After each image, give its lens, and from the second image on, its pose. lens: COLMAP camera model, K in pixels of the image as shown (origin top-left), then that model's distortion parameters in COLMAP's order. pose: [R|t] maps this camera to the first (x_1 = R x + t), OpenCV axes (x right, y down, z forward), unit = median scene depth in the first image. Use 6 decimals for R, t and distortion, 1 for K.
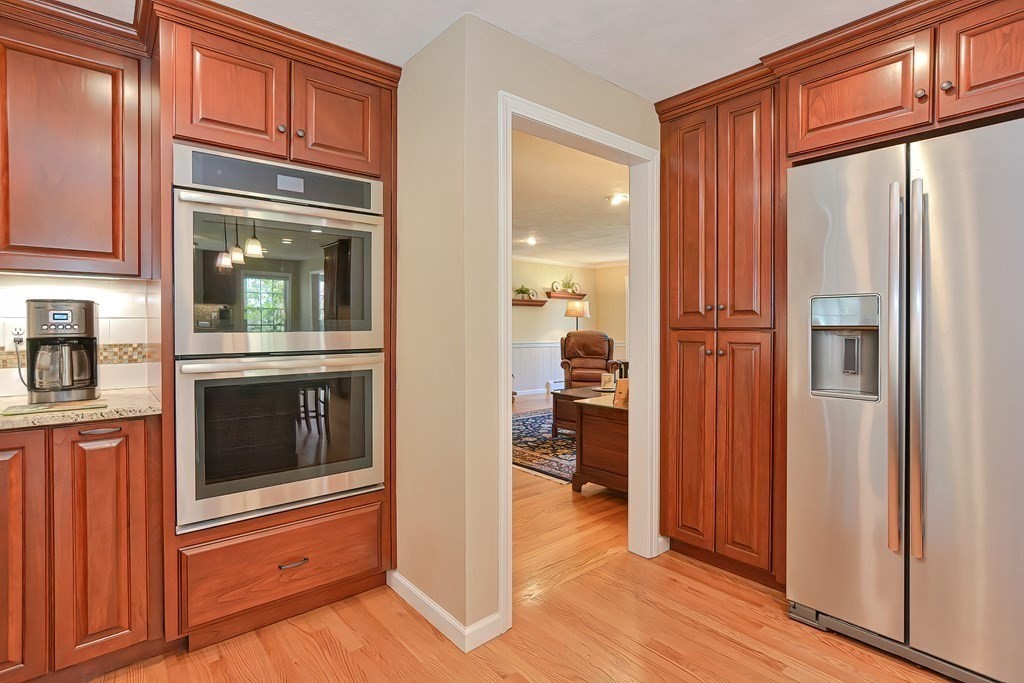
lens RADIAL K [[502.5, 0, 527.2], [0, 502.5, 330.2], [0, 0, 1]] dist [-0.022985, 0.008934]
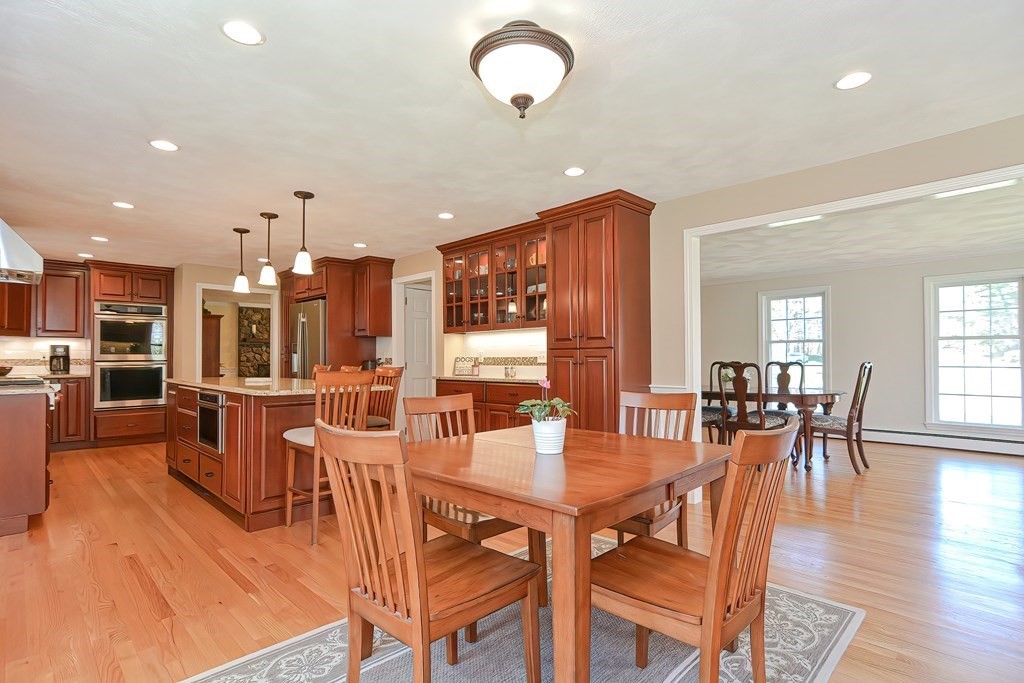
lens RADIAL K [[502.5, 0, 519.6], [0, 502.5, 353.3], [0, 0, 1]] dist [-0.022985, 0.008934]
pose [[0.997530, -0.003366, 0.070165, 1.968726], [0.004817, 0.999778, -0.020524, 0.080768], [-0.070080, 0.020811, 0.997324, -2.610718]]
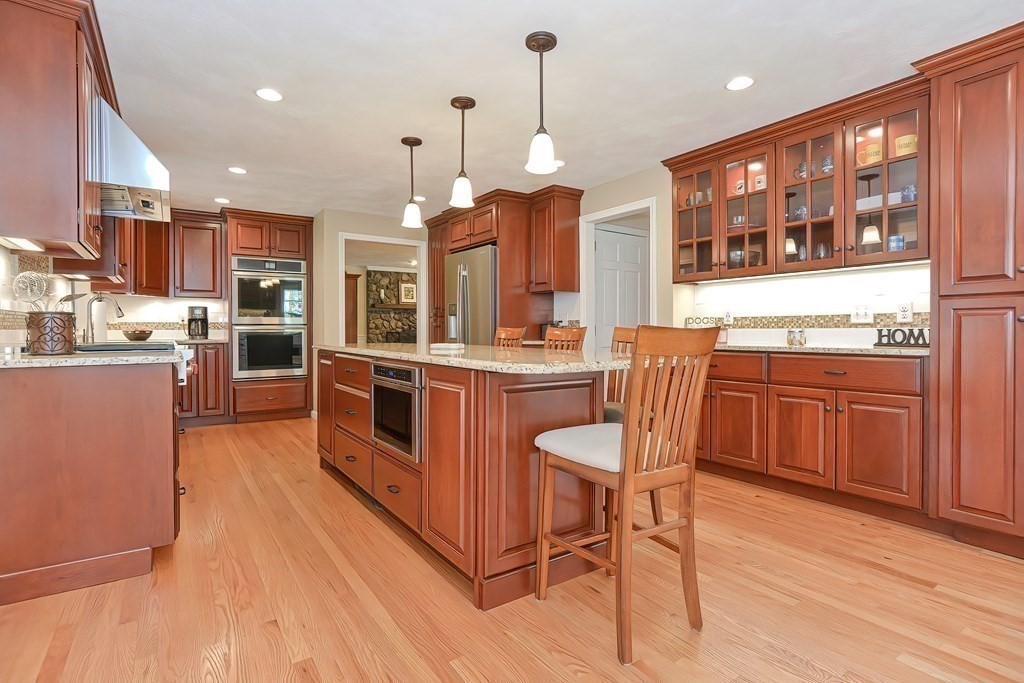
lens RADIAL K [[502.5, 0, 521.2], [0, 502.5, 334.6], [0, 0, 1]] dist [-0.022985, 0.008934]
pose [[0.994082, -0.000579, -0.108630, 1.351005], [0.000426, 0.999999, -0.001428, 0.115139], [0.108631, 0.001374, 0.994081, -1.804663]]
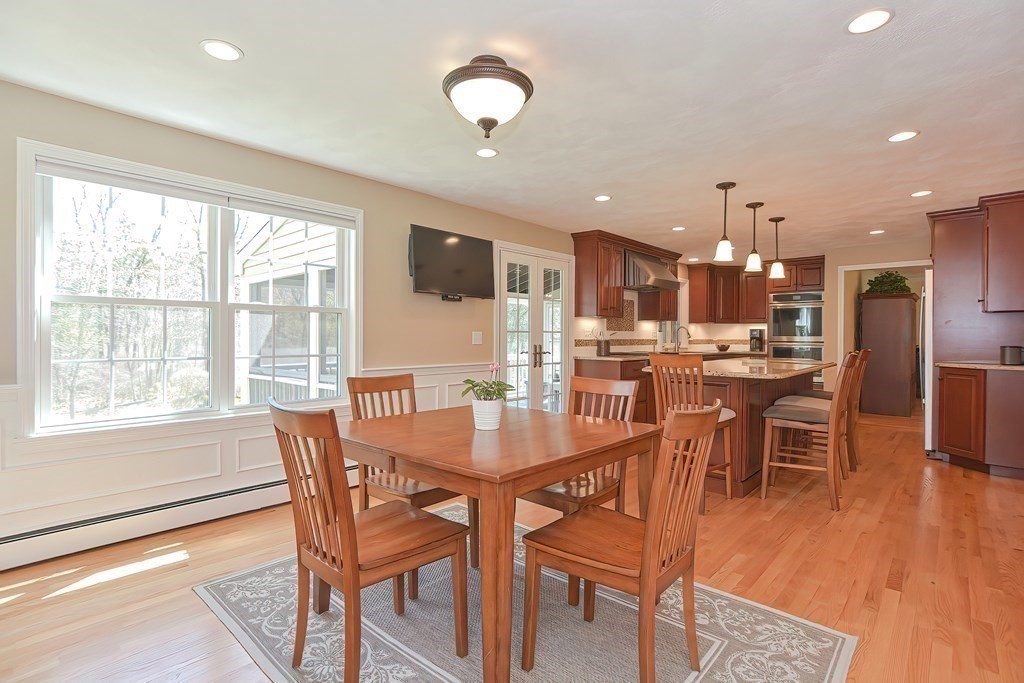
lens RADIAL K [[502.5, 0, 511.2], [0, 502.5, 341.2], [0, 0, 1]] dist [-0.022985, 0.008934]
pose [[0.127212, 0.007438, -0.991848, 3.201662], [-0.016436, 0.999850, 0.005390, 0.058193], [0.991739, 0.015616, 0.127315, -1.731296]]
